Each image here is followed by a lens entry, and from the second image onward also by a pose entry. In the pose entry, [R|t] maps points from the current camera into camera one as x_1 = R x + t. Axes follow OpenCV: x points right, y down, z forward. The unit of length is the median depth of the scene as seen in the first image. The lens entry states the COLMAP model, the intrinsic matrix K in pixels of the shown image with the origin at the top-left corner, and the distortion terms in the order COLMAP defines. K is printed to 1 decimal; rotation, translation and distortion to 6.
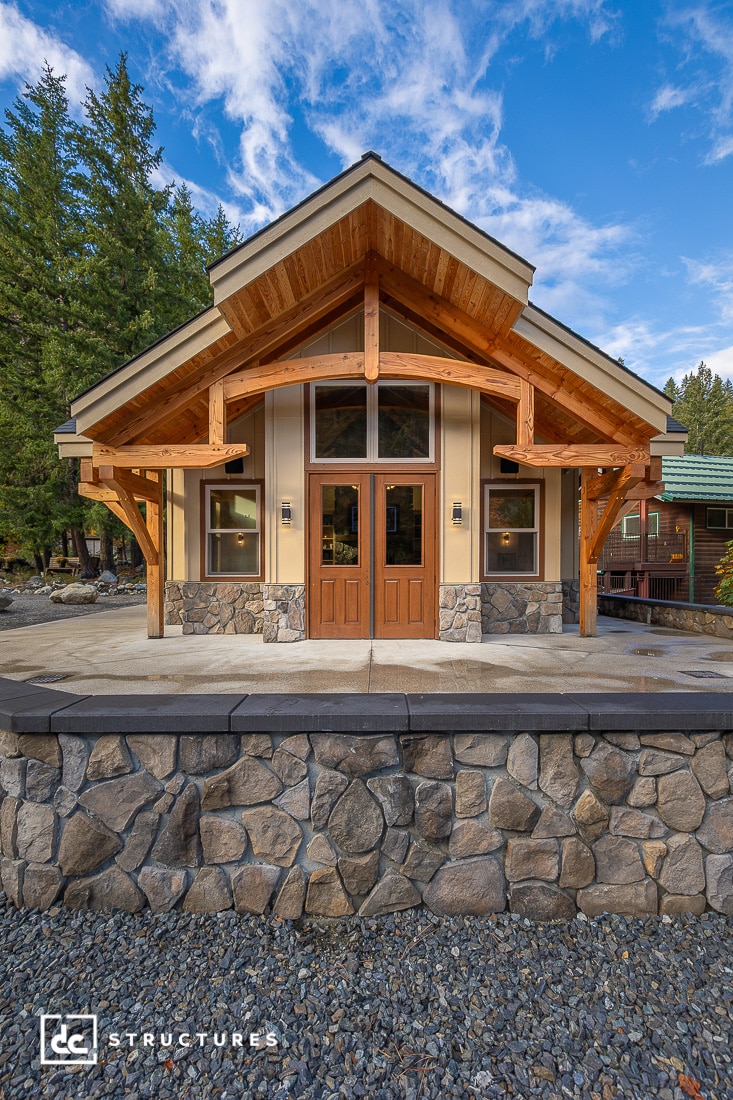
lens RADIAL K [[499.4, 0, 372.0], [0, 499.4, 580.5], [0, 0, 1]] dist [0.003252, -0.000384]
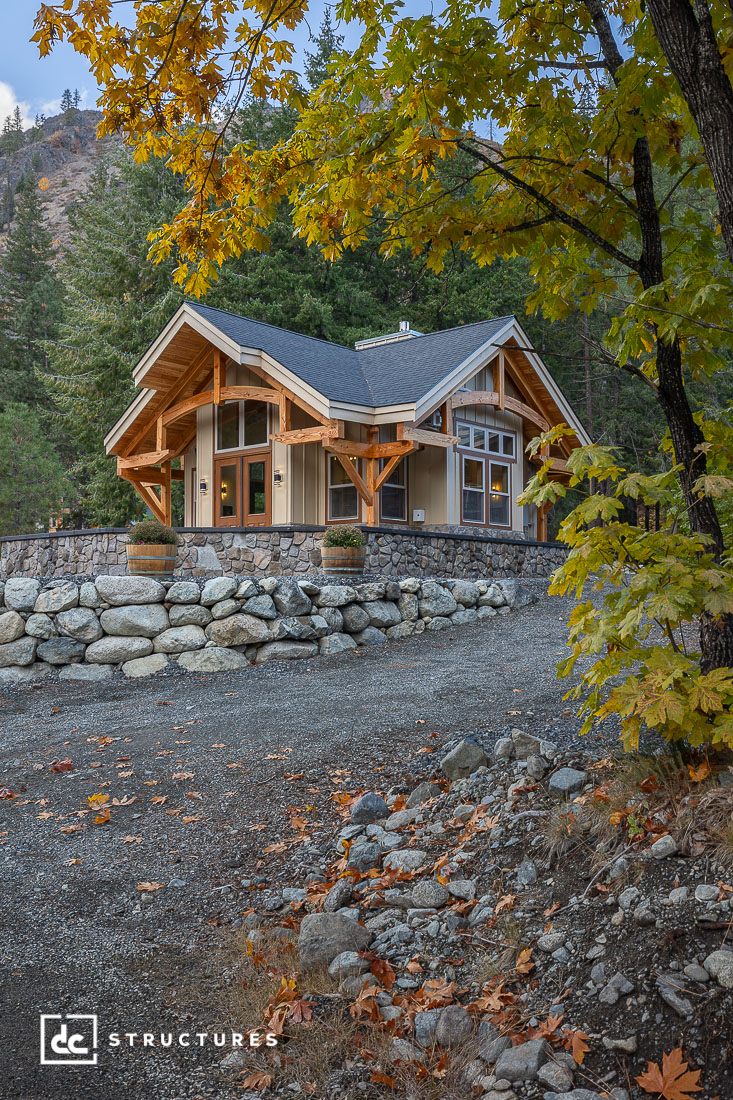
lens RADIAL K [[1007.0, 0, 360.9], [0, 1007.0, 563.5], [0, 0, 1]] dist [0.004524, -0.002057]
pose [[0.785572, -0.027487, -0.618159, 2.321907], [-0.005847, 0.998638, -0.051837, 0.292812], [0.618743, 0.044336, 0.784342, -1.278121]]
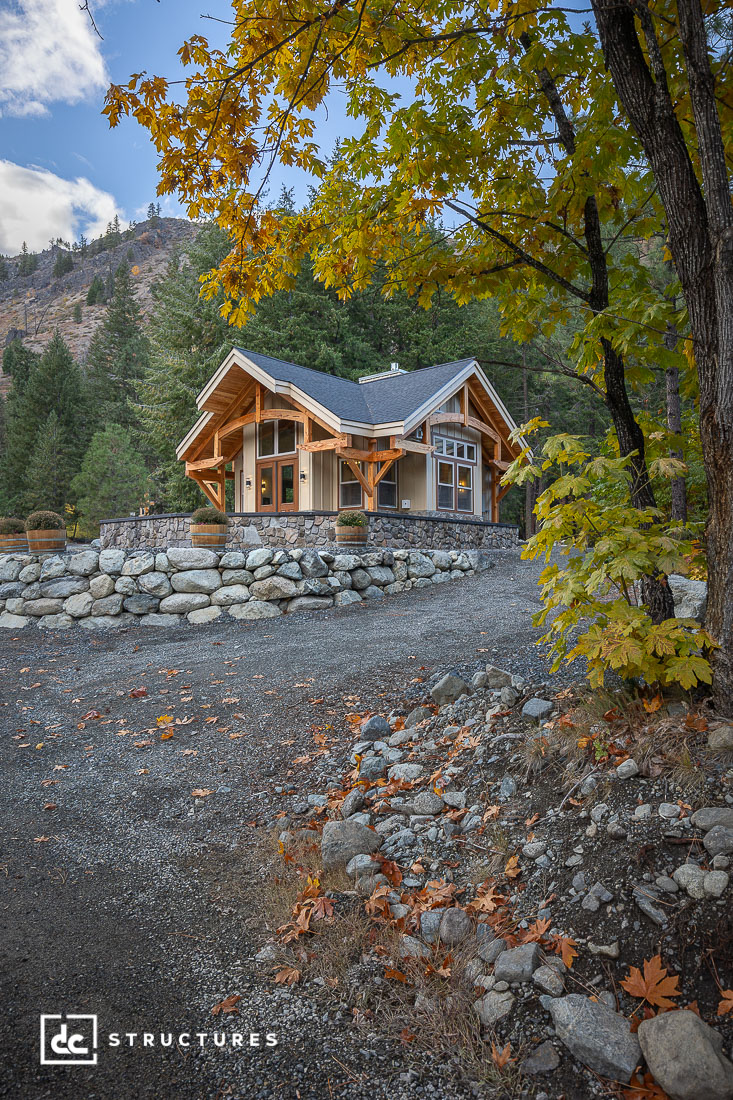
lens RADIAL K [[714.1, 0, 366.5], [0, 714.1, 550.0], [0, 0, 1]] dist [-0.007046, 0.001112]
pose [[0.789280, -0.021453, -0.613659, 2.258435], [-0.002762, 0.999255, -0.038485, 0.293658], [0.614028, 0.032070, 0.788633, -1.209586]]
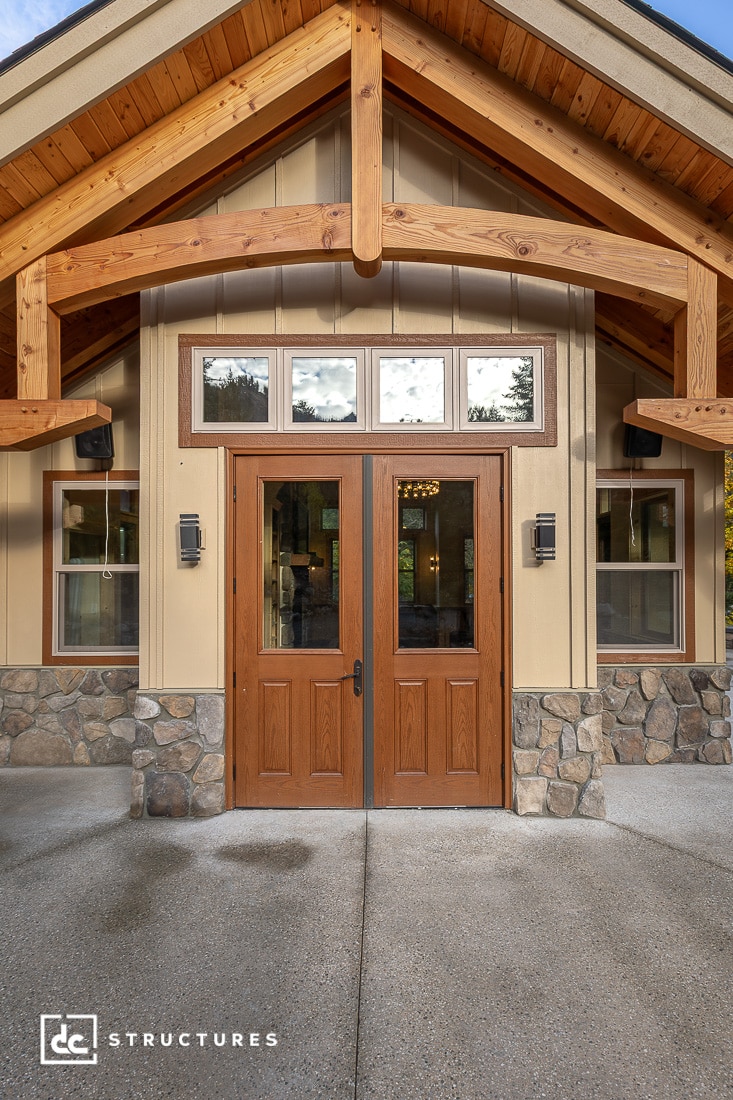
lens RADIAL K [[506.4, 0, 376.6], [0, 506.4, 570.6], [0, 0, 1]] dist [0.004422, -0.001150]
pose [[0.999991, -0.003456, 0.002258, 0.004866], [0.003511, 0.999688, -0.024722, -0.095387], [-0.002172, 0.024730, 0.999692, 0.504430]]
